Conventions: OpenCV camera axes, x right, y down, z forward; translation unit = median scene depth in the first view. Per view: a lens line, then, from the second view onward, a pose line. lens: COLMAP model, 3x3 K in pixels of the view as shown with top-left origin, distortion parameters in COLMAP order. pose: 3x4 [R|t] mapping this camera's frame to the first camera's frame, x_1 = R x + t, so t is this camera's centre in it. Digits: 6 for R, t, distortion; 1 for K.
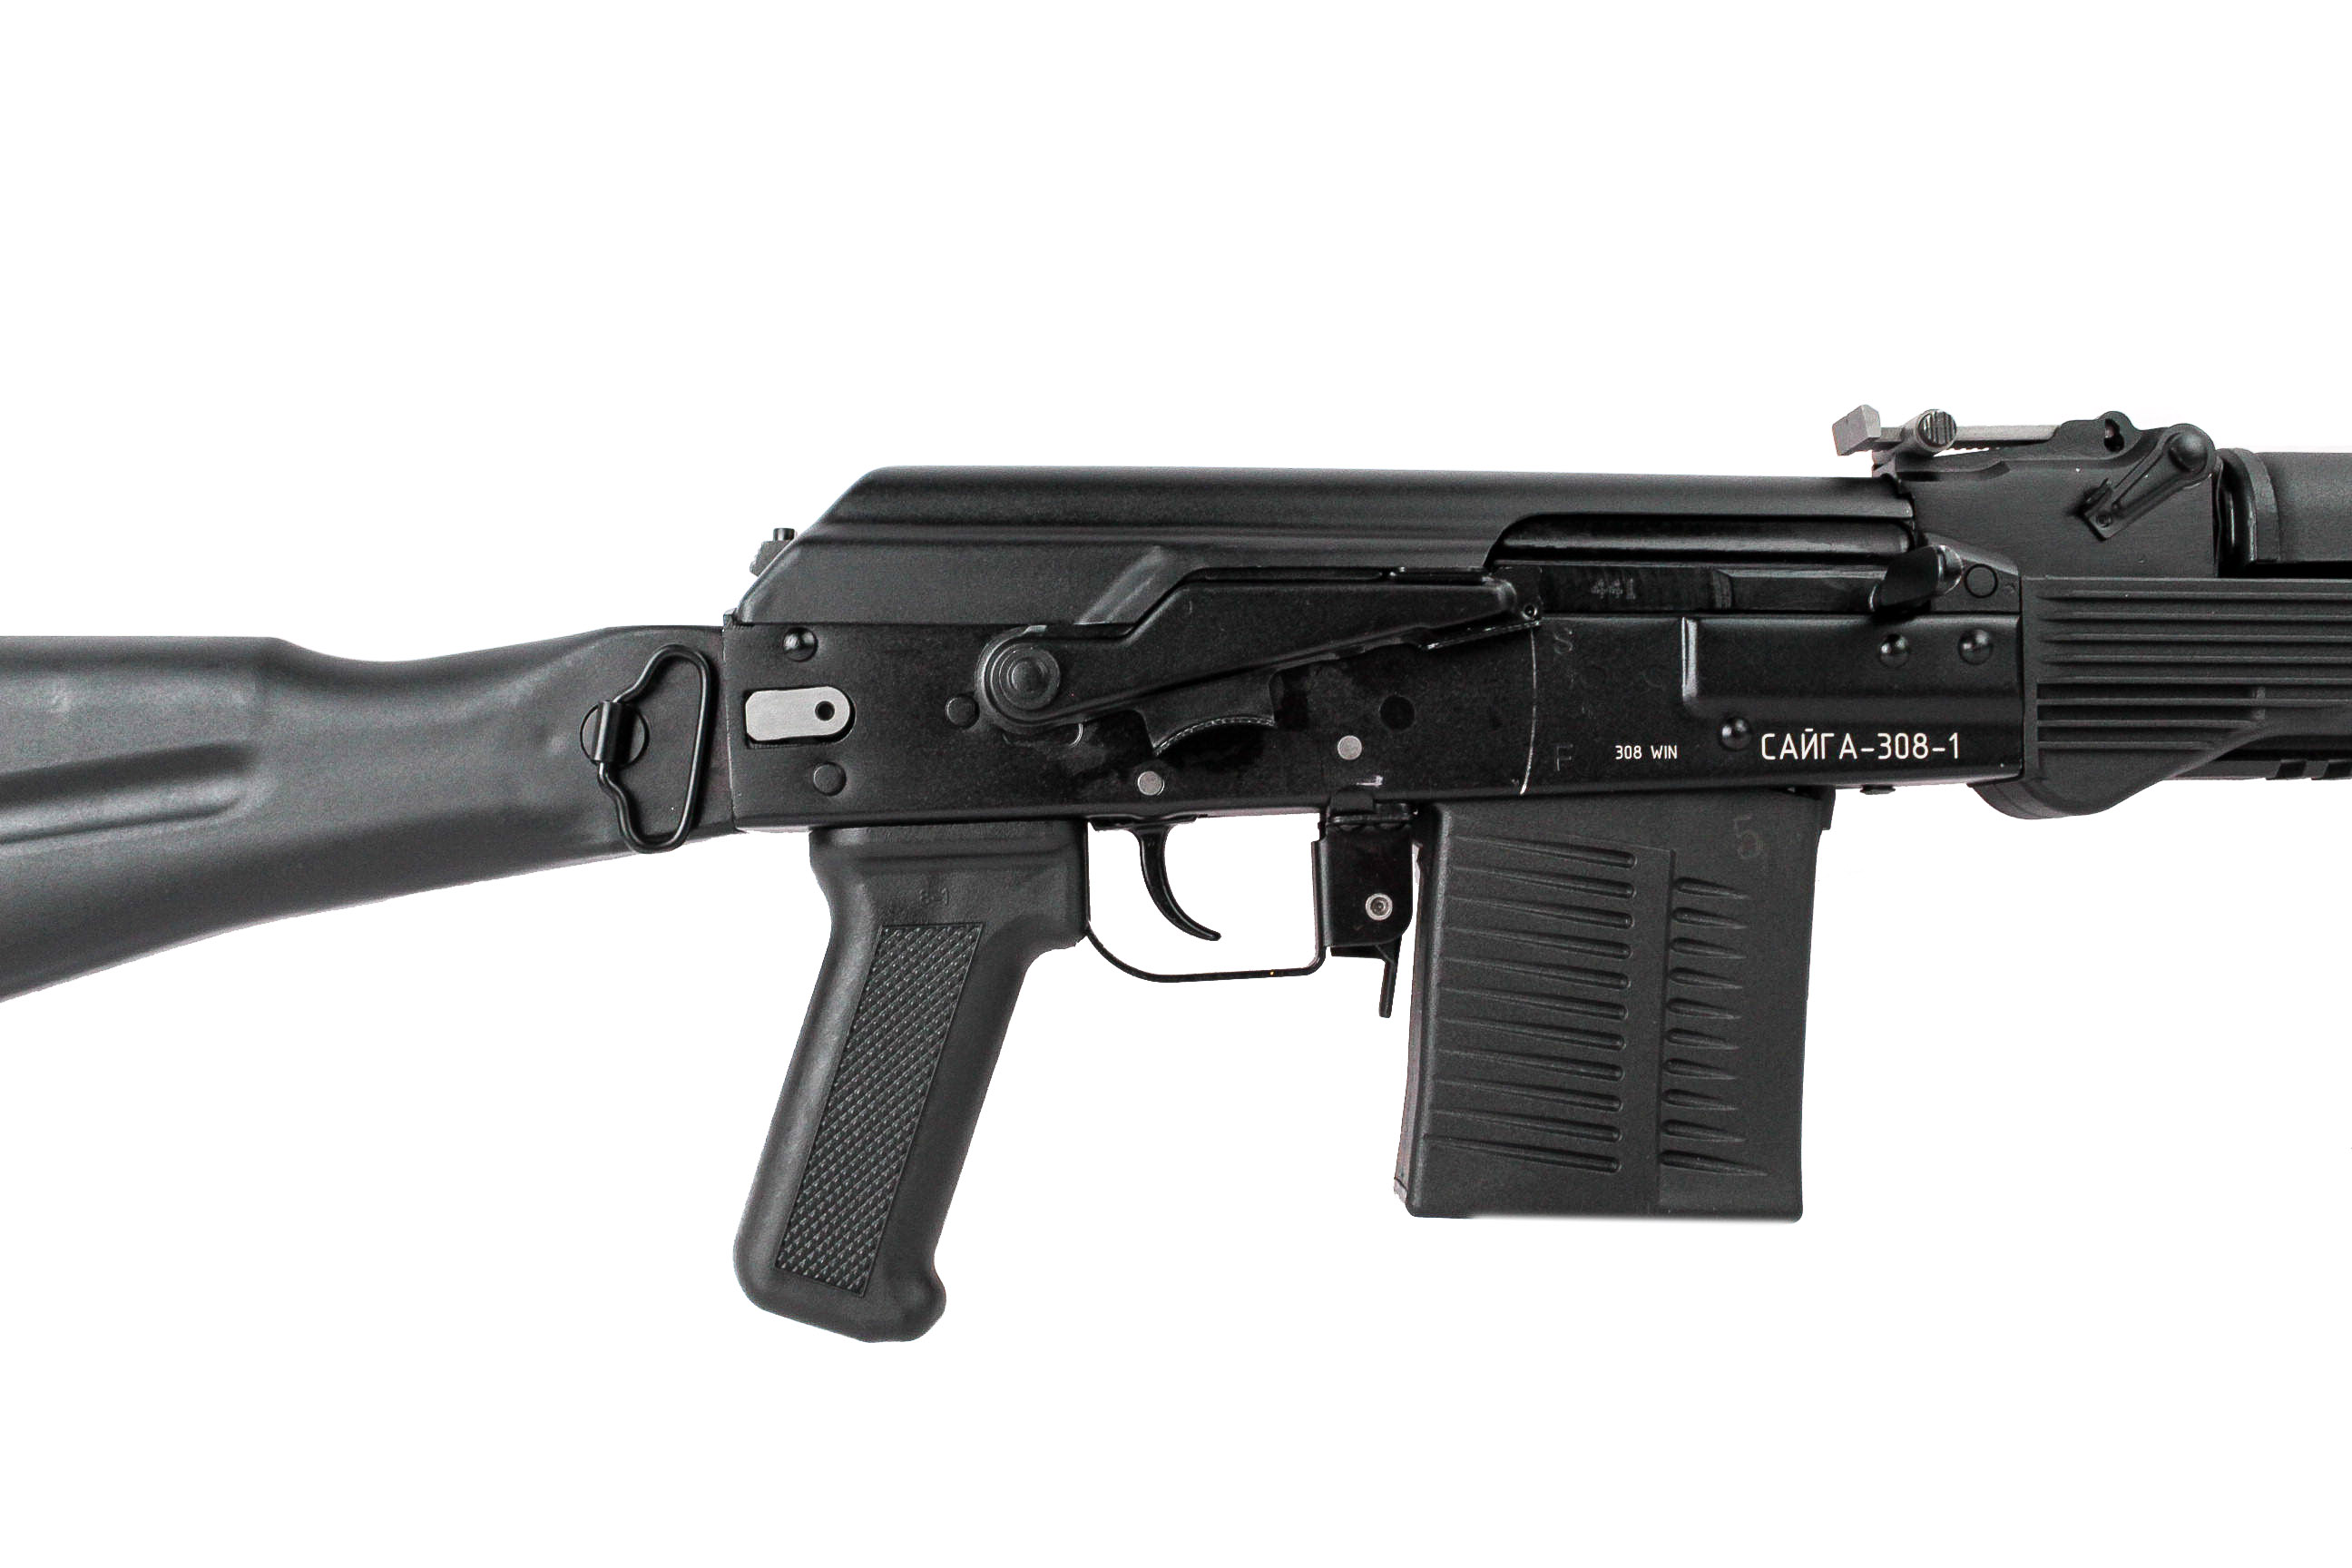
lens RADIAL K [[2406.5, 0, 1176.0], [0, 2406.5, 784.0], [0, 0, 1]] dist [-0.130984, 0.350977]
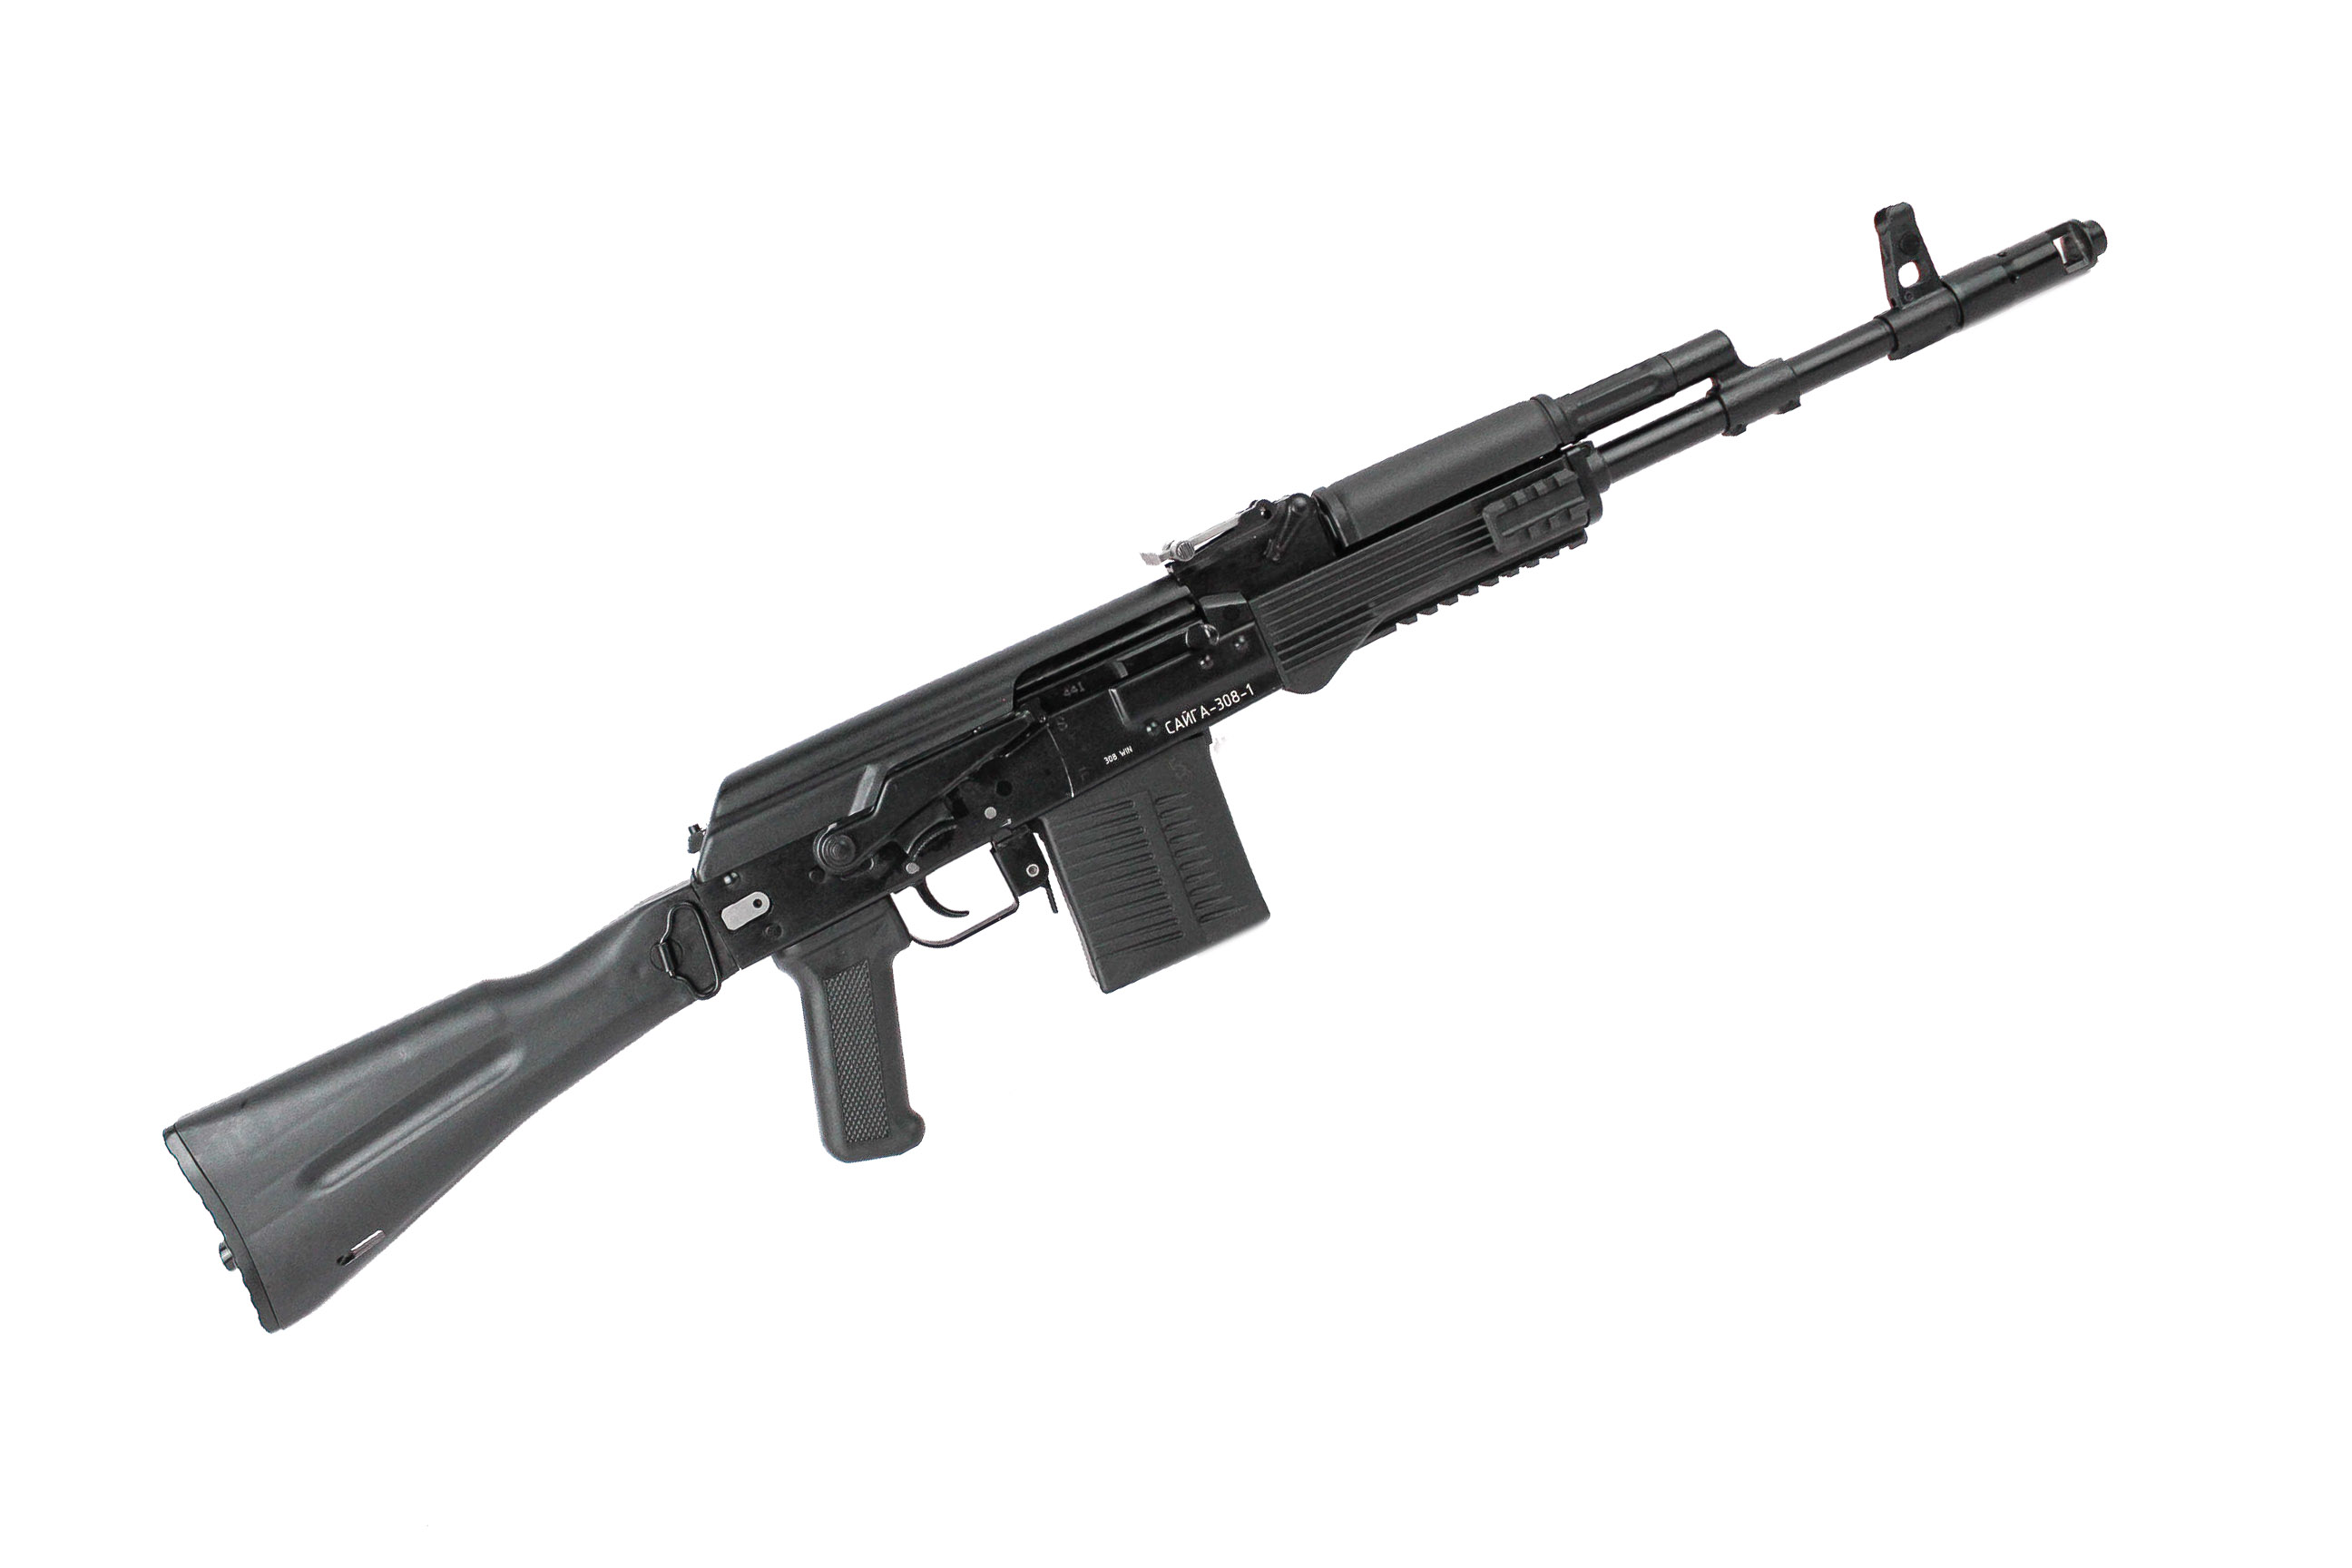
lens RADIAL K [[2406.5, 0, 1176.0], [0, 2406.5, 784.0], [0, 0, 1]] dist [-0.130984, 0.350977]
pose [[0.899710, -0.420197, 0.118139, -0.020455], [0.390436, 0.895753, 0.212572, -0.422431], [-0.195146, -0.145127, 0.969977, -1.079670]]
